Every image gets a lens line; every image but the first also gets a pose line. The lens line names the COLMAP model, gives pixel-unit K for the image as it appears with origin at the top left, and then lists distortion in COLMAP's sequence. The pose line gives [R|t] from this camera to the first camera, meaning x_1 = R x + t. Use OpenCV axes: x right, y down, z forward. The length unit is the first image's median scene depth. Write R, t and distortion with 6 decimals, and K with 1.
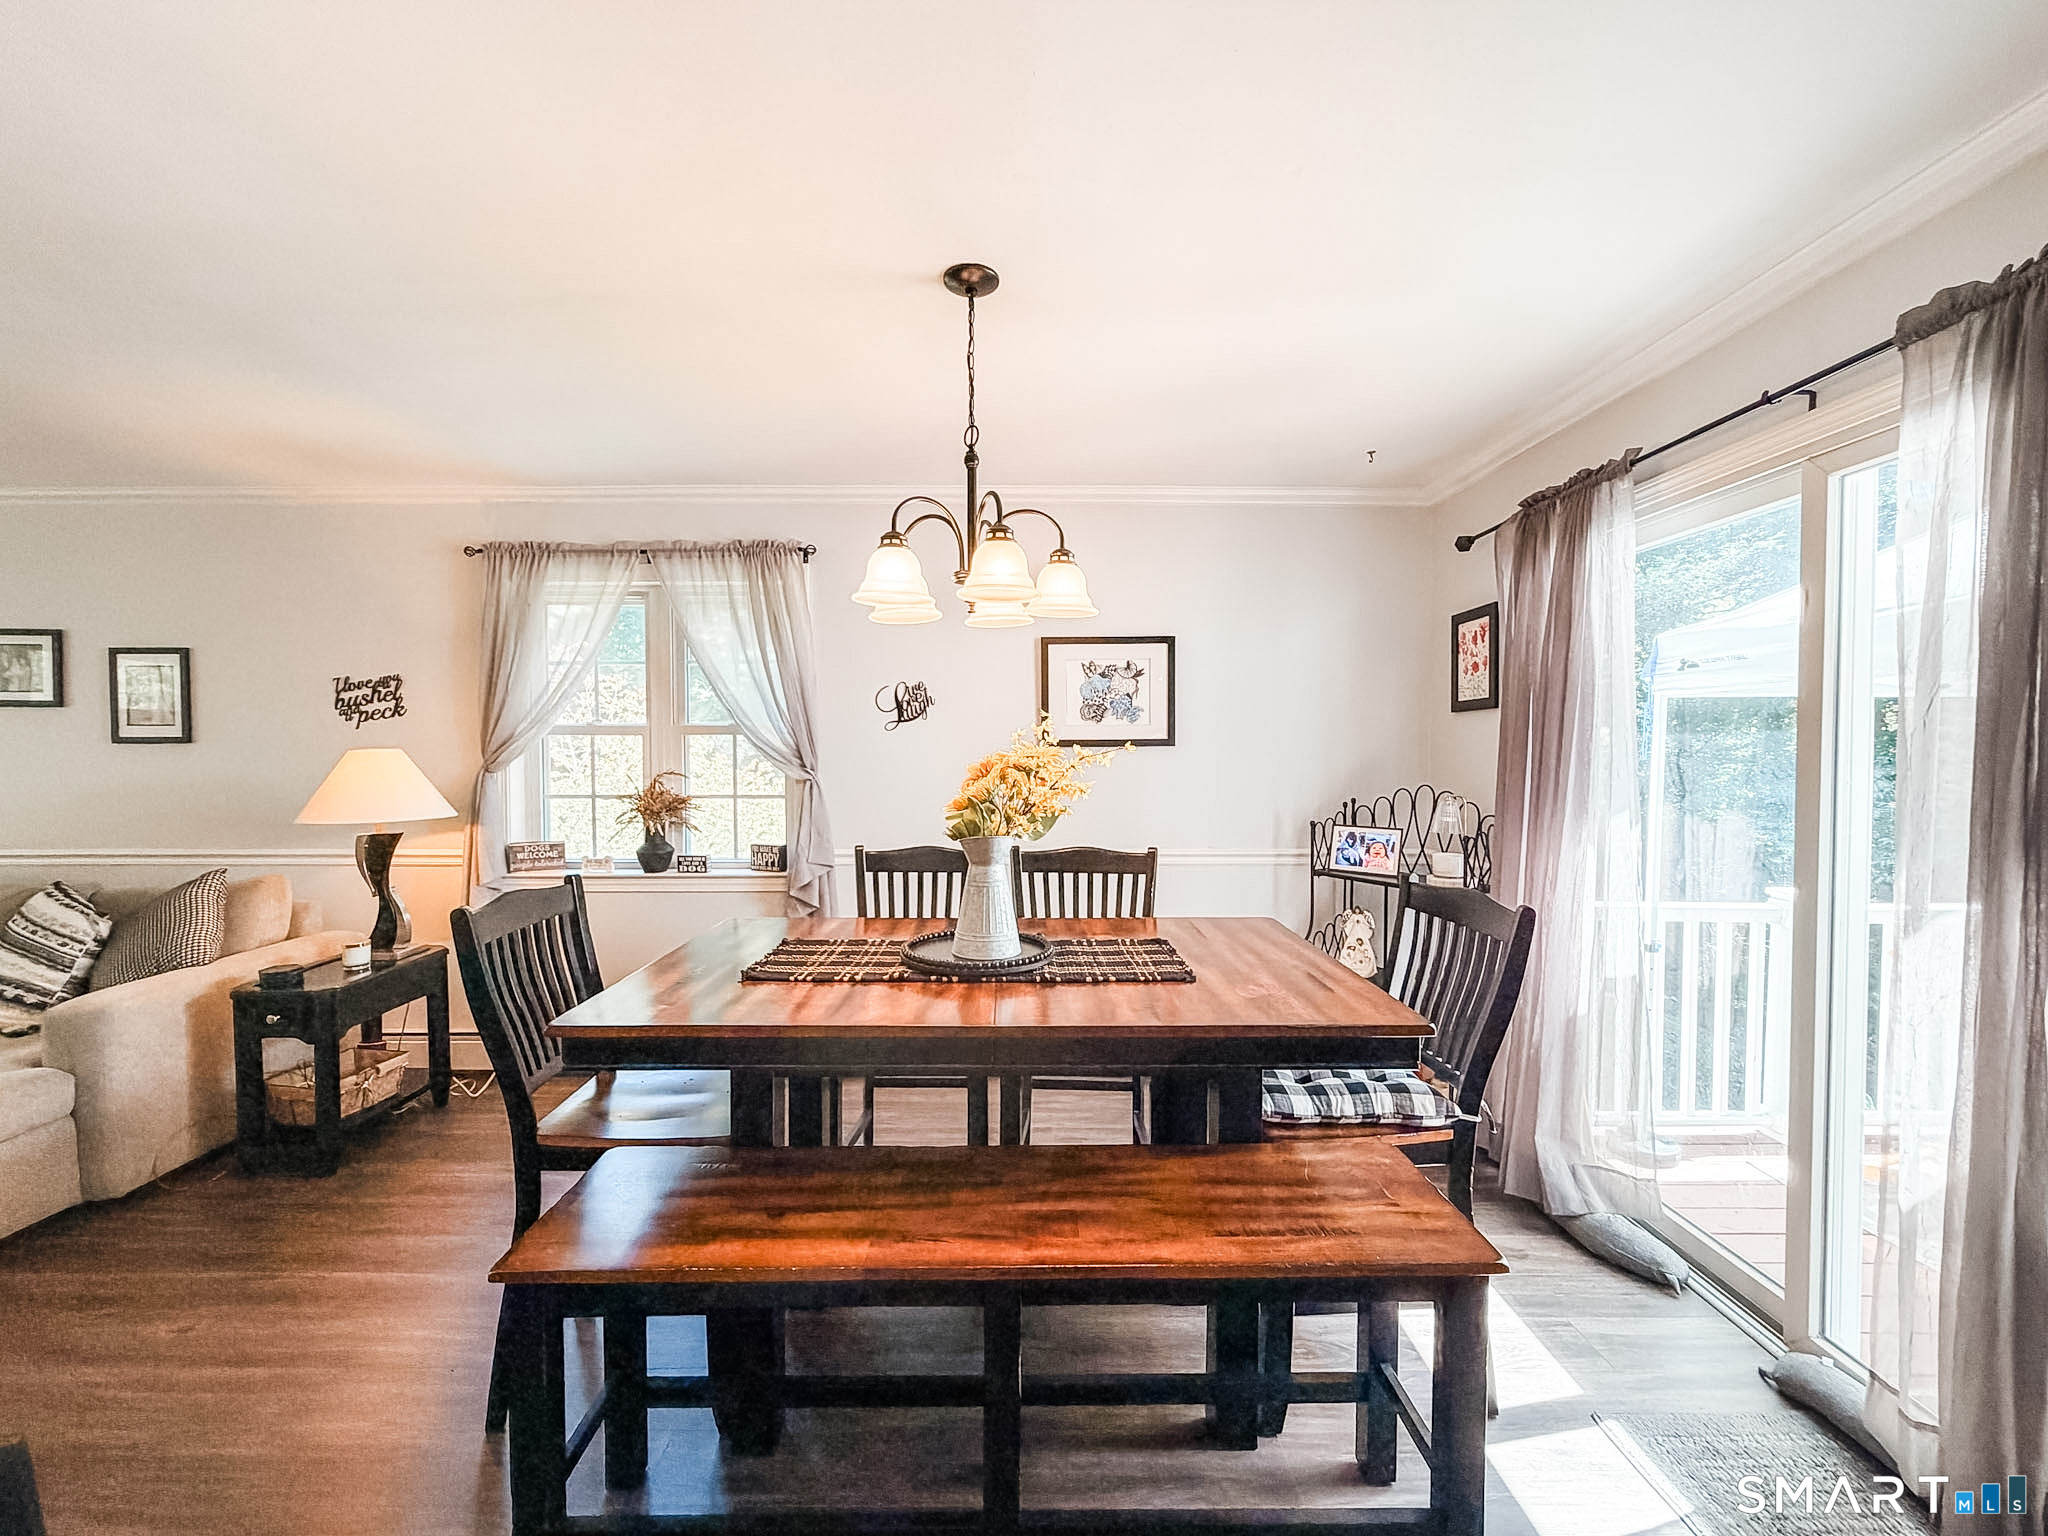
lens RADIAL K [[826.5, 0, 1030.7], [0, 826.5, 763.0], [0, 0, 1]] dist [0.004142, -0.000325]
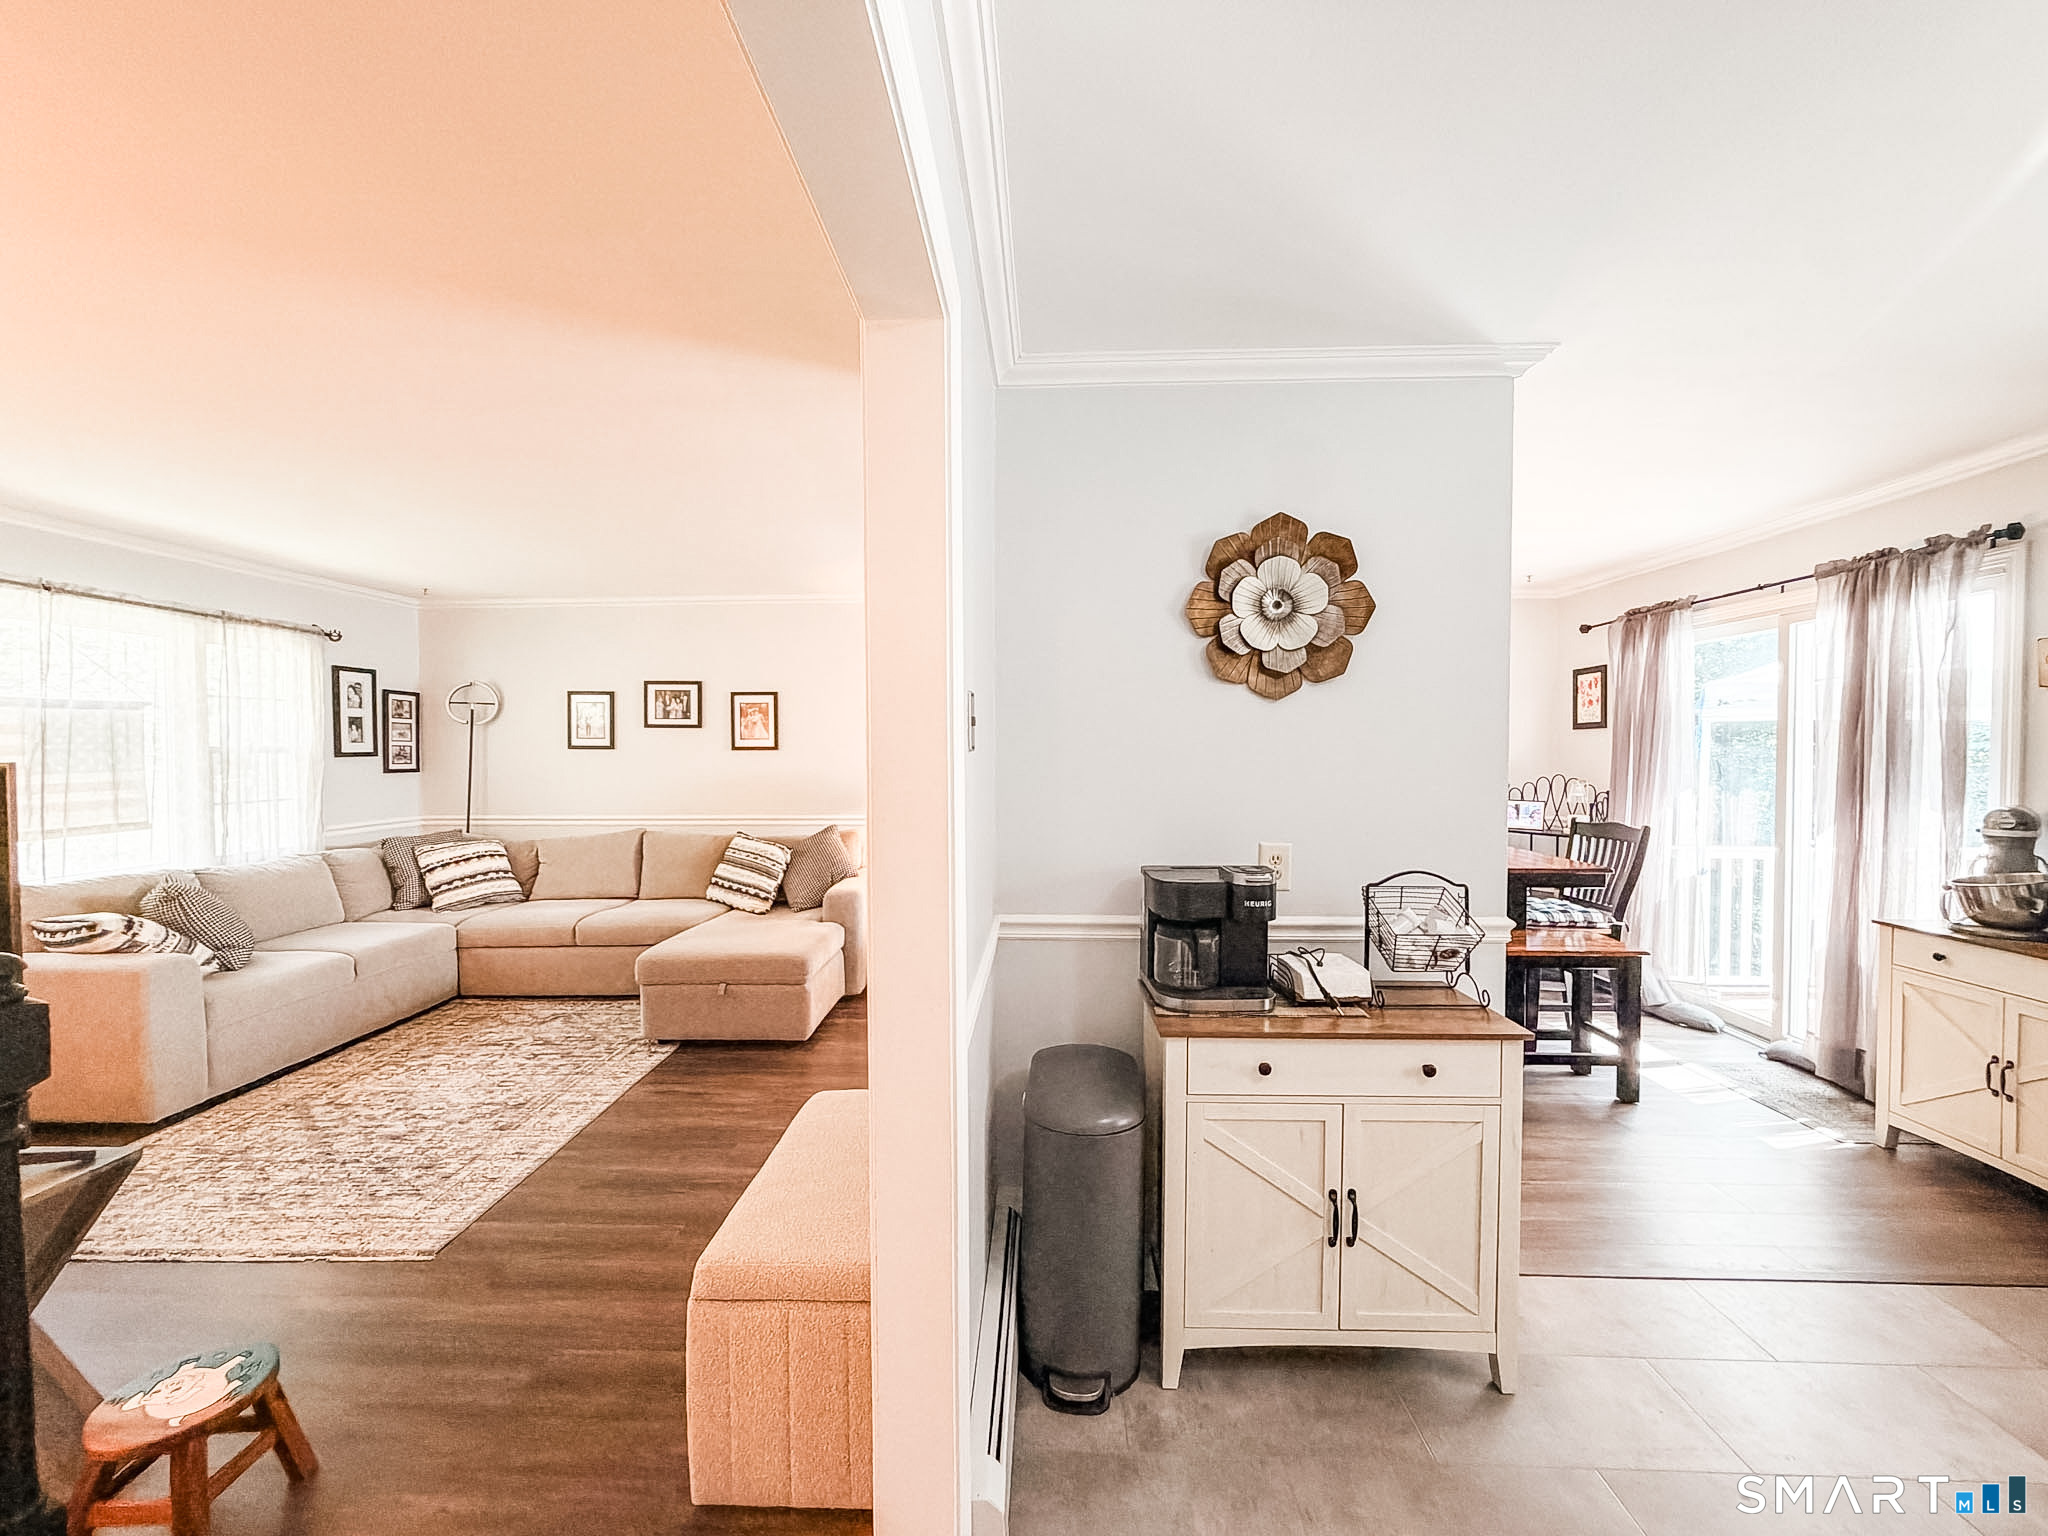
lens RADIAL K [[826.5, 0, 1025.0], [0, 826.5, 766.2], [0, 0, 1]] dist [0.004142, -0.000325]
pose [[0.999494, -0.001424, -0.031790, -0.549318], [0.001359, 0.999997, -0.002067, 0.012797], [0.031793, 0.002023, 0.999492, -0.699018]]
